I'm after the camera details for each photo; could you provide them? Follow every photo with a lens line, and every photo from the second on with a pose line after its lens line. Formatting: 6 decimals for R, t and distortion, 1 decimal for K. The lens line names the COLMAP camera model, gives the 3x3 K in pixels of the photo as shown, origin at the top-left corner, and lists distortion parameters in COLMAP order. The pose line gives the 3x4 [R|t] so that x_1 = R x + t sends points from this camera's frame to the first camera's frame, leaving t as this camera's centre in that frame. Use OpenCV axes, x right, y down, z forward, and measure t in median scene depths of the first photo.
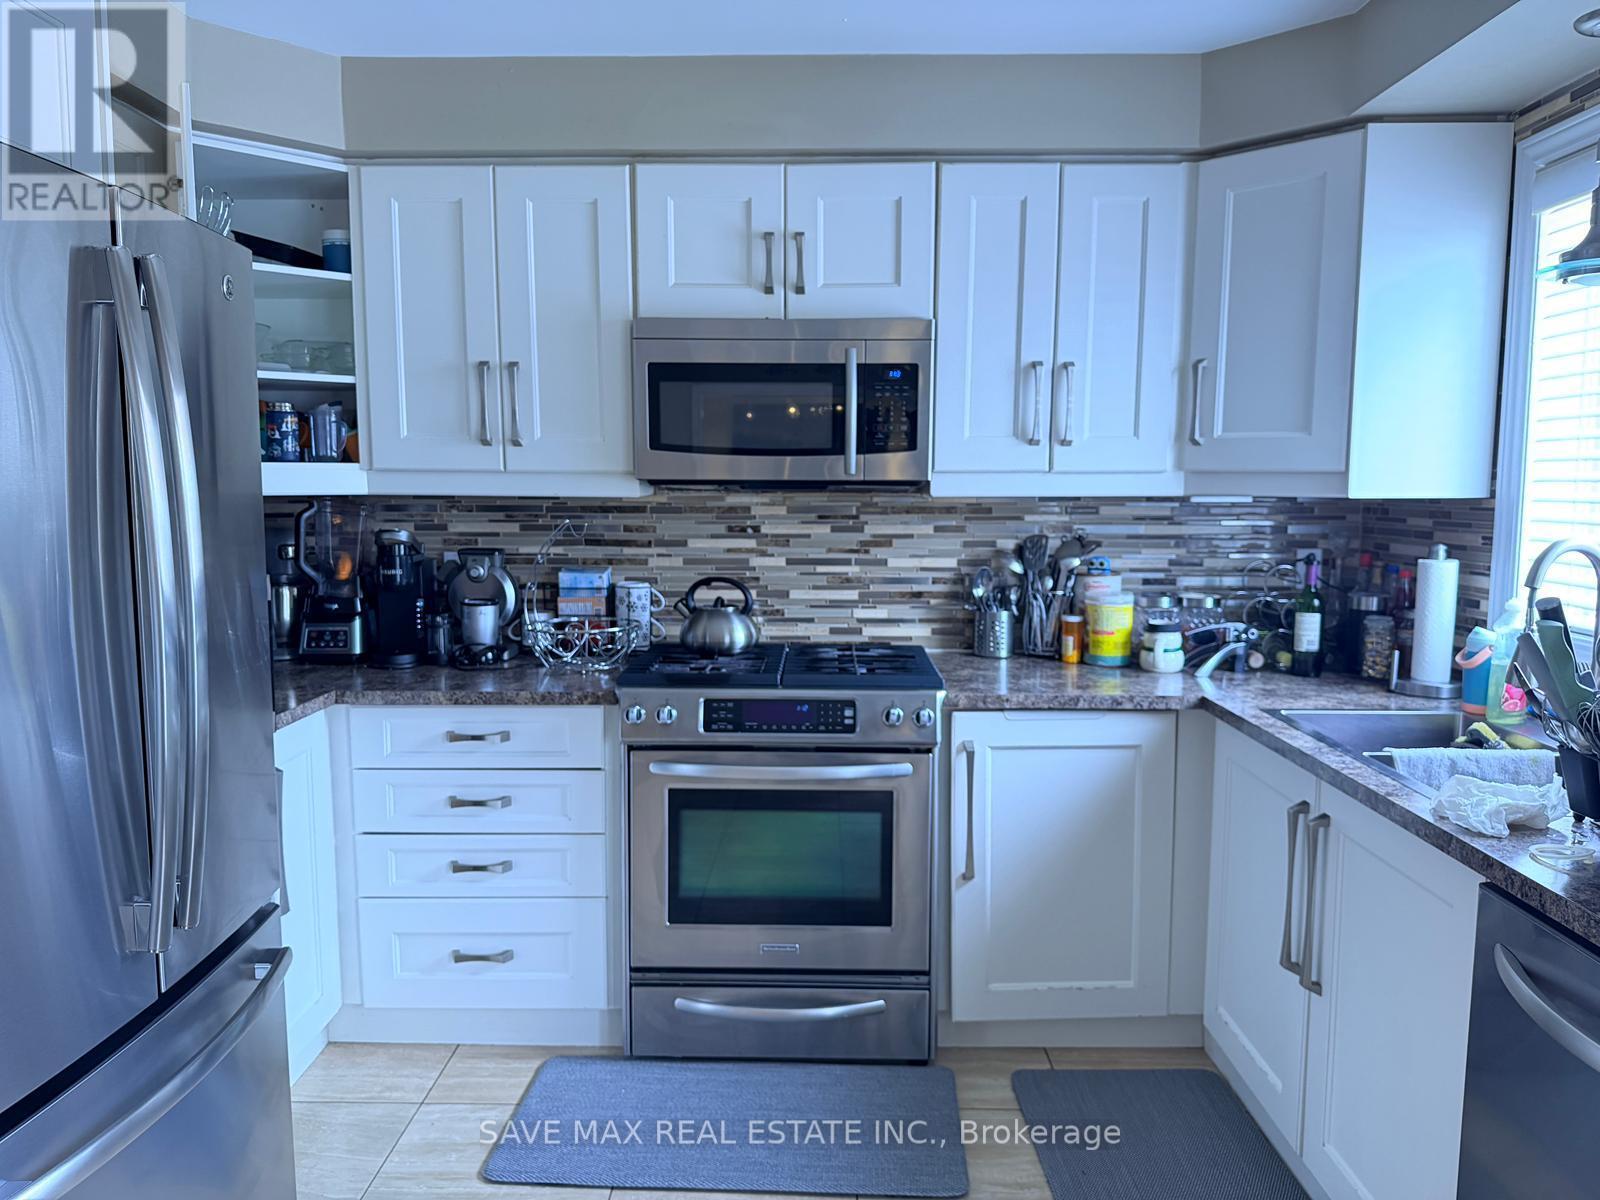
lens RADIAL K [[1131.5, 0, 797.1], [0, 1131.5, 603.4], [0, 0, 1]] dist [0.038491, -0.036194]
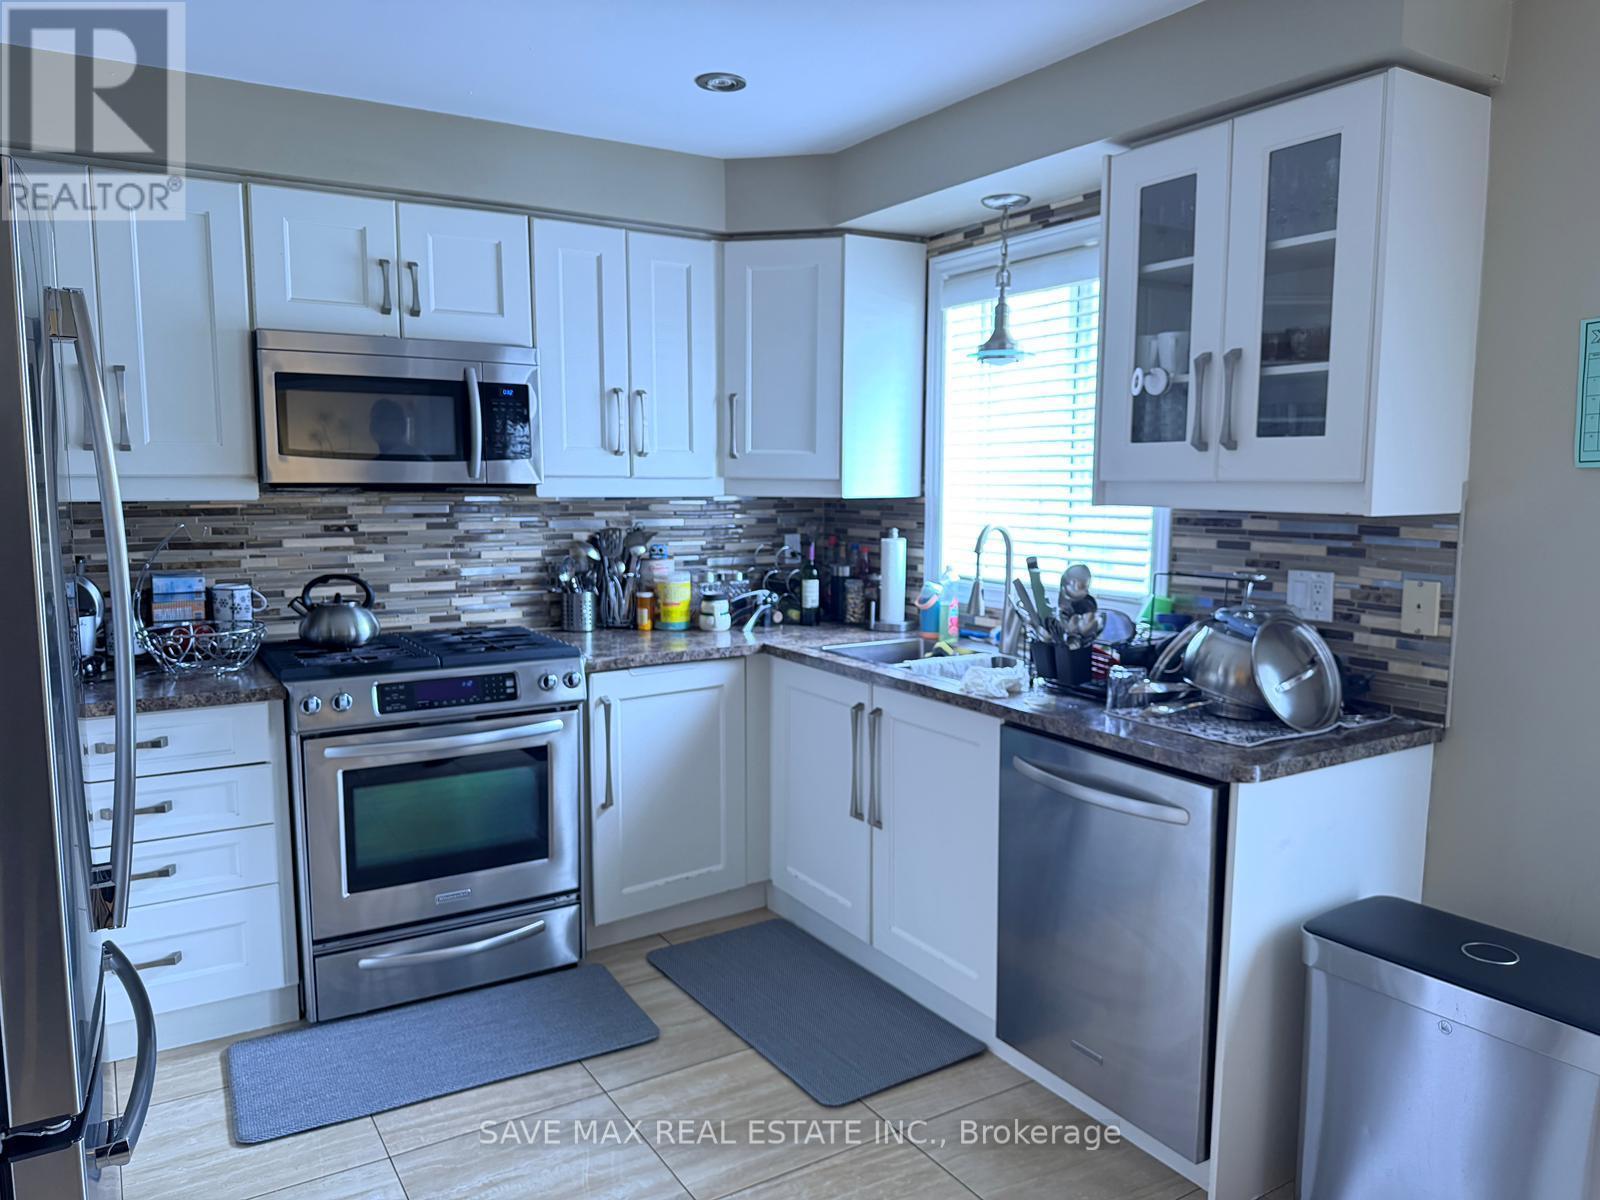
lens RADIAL K [[1131.5, 0, 800.7], [0, 1131.5, 607.3], [0, 0, 1]] dist [0.038491, -0.036194]
pose [[0.837787, -0.063252, 0.542322, -0.312429], [0.056946, 0.997973, 0.028423, 0.001914], [-0.543020, 0.007071, 0.839690, -0.148586]]
